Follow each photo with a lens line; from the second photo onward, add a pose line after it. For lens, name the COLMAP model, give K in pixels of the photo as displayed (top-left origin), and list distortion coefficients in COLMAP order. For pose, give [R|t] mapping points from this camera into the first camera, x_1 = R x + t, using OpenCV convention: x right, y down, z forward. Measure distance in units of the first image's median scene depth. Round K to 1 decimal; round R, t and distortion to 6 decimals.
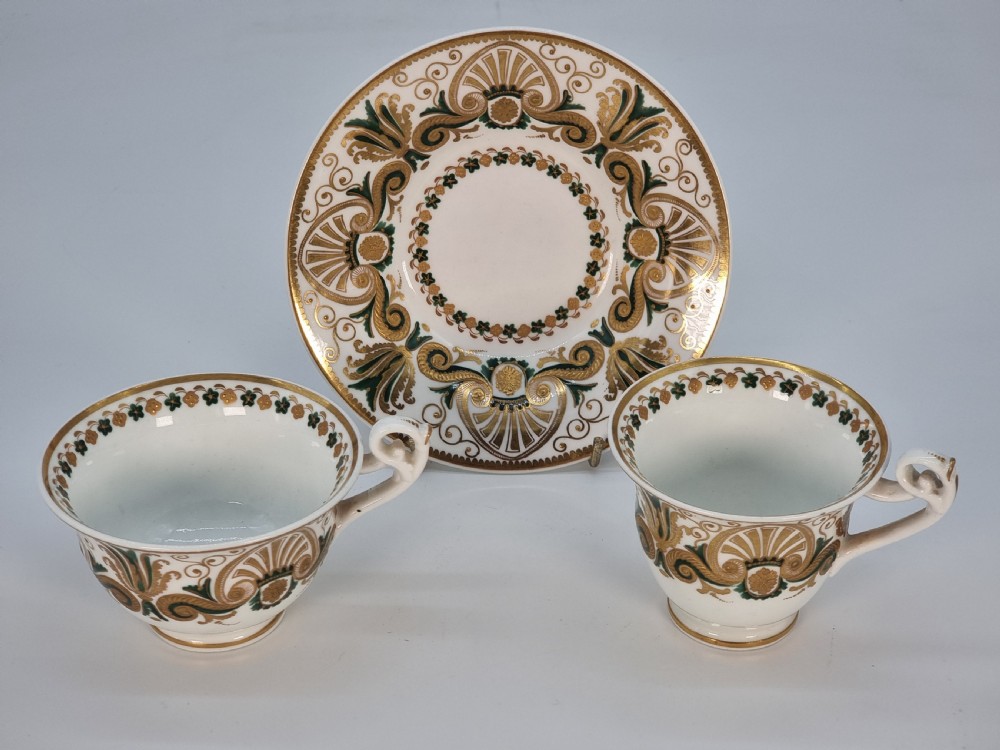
lens RADIAL K [[2143.3, 0, 496.4], [0, 2143.3, 435.6], [0, 0, 1]] dist [-1.065449, 18.897771]
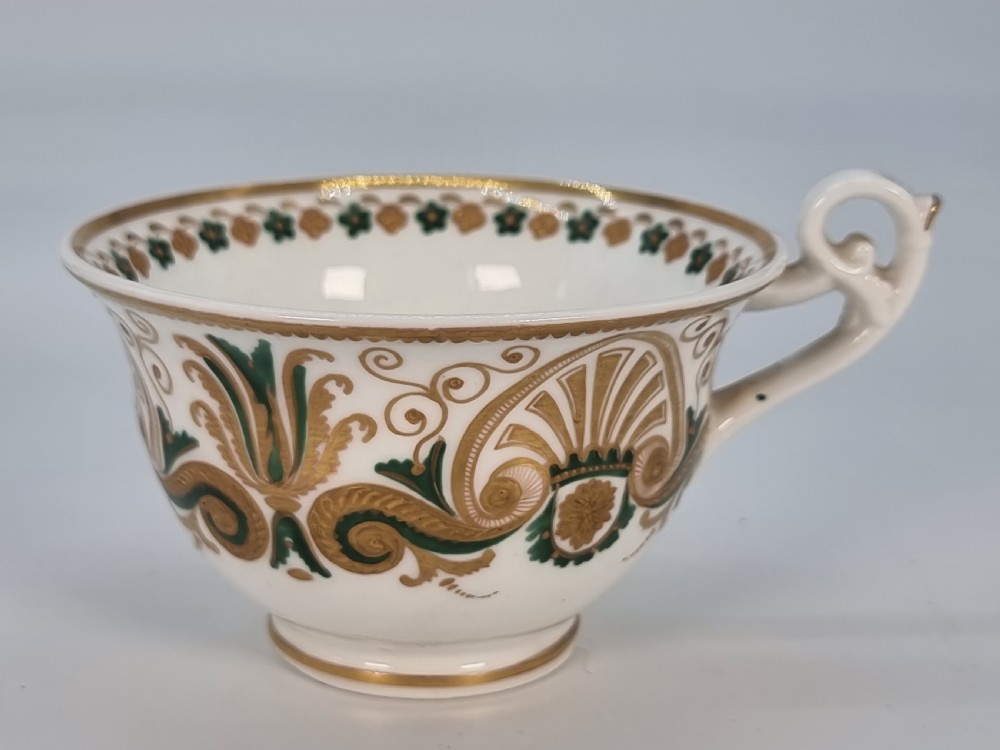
lens RADIAL K [[2100.4, 0, 496.3], [0, 2100.4, 341.4], [0, 0, 1]] dist [0.111303, -0.335205]
pose [[0.998602, 0.032820, -0.041446, -0.092704], [-0.044426, 0.945923, -0.321336, 0.154578], [0.028659, 0.322728, 0.946058, 0.513061]]
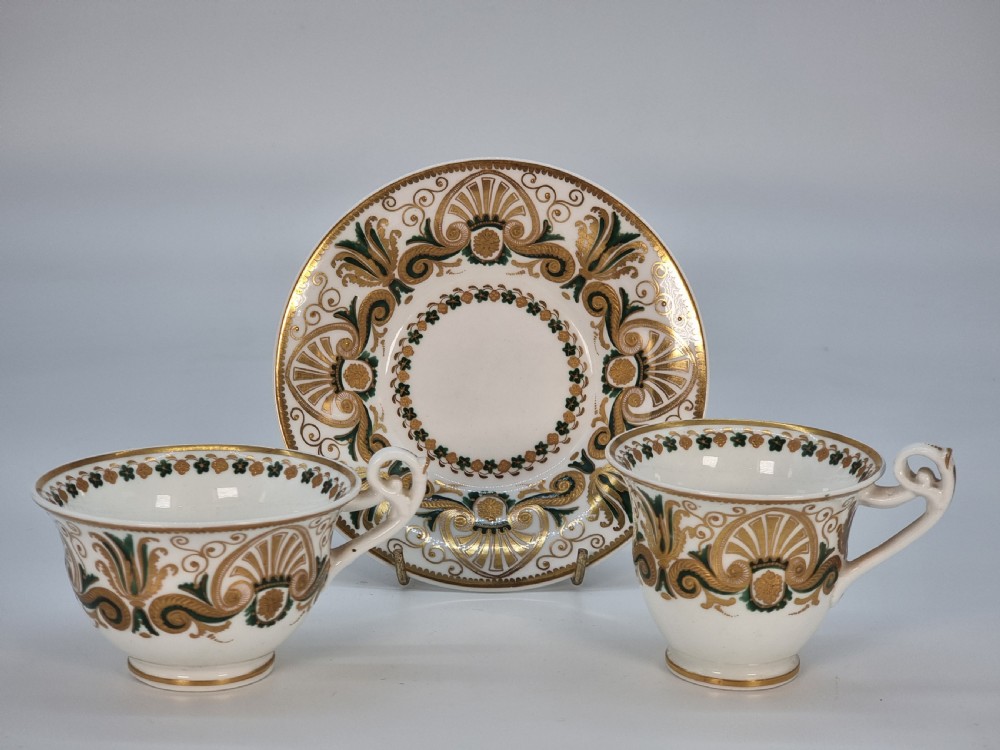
lens RADIAL K [[2143.3, 0, 496.4], [0, 2143.3, 435.6], [0, 0, 1]] dist [-1.065449, 18.897771]
pose [[0.998458, 0.006949, 0.055069, -0.048089], [0.012354, 0.939429, -0.342521, 0.292392], [-0.054114, 0.342674, 0.937895, 0.047236]]
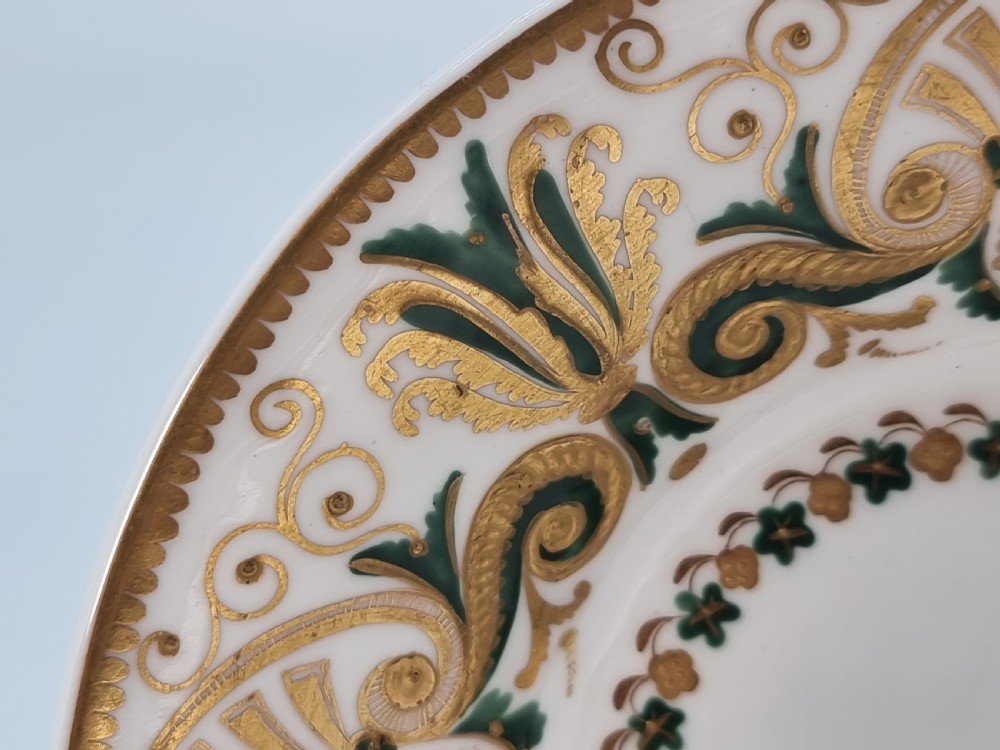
lens RADIAL K [[2100.4, 0, 496.3], [0, 2100.4, 341.4], [0, 0, 1]] dist [0.111303, -0.335205]
pose [[0.998653, 0.051535, -0.006027, -0.054941], [-0.051701, 0.978528, -0.199523, -0.093169], [-0.004385, 0.199566, 0.979875, 0.770461]]
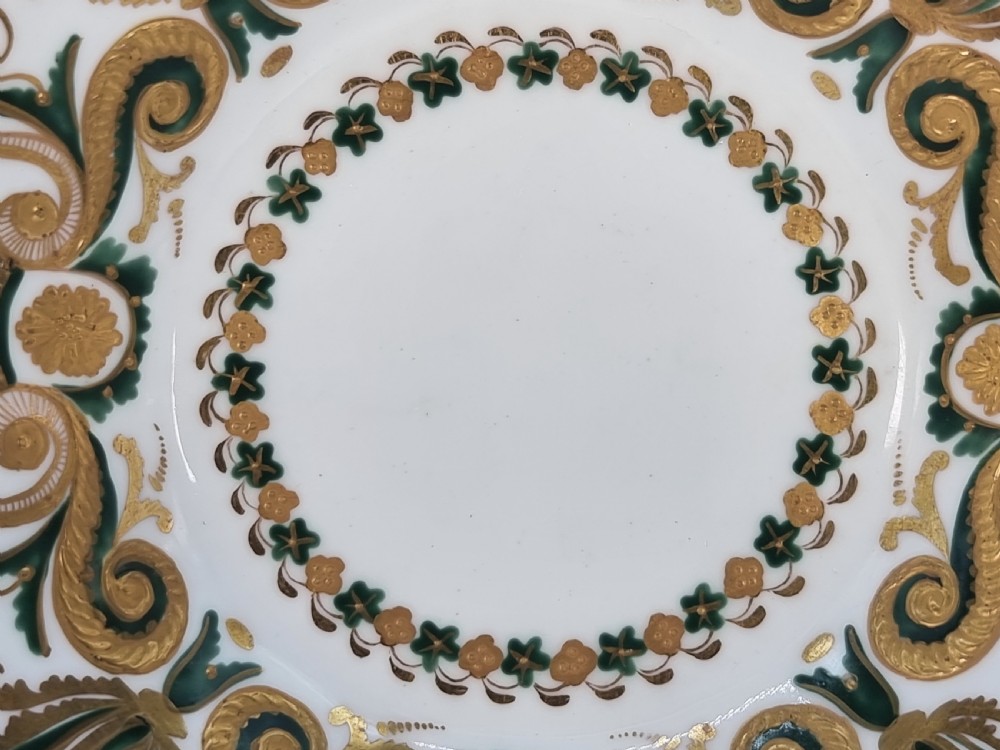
lens RADIAL K [[2100.4, 0, 496.3], [0, 2100.4, 341.4], [0, 0, 1]] dist [0.111303, -0.335205]
pose [[0.992064, 0.065082, 0.107583, -0.032691], [-0.036271, 0.967374, -0.250743, -0.019372], [-0.120391, 0.244851, 0.962057, 0.732686]]
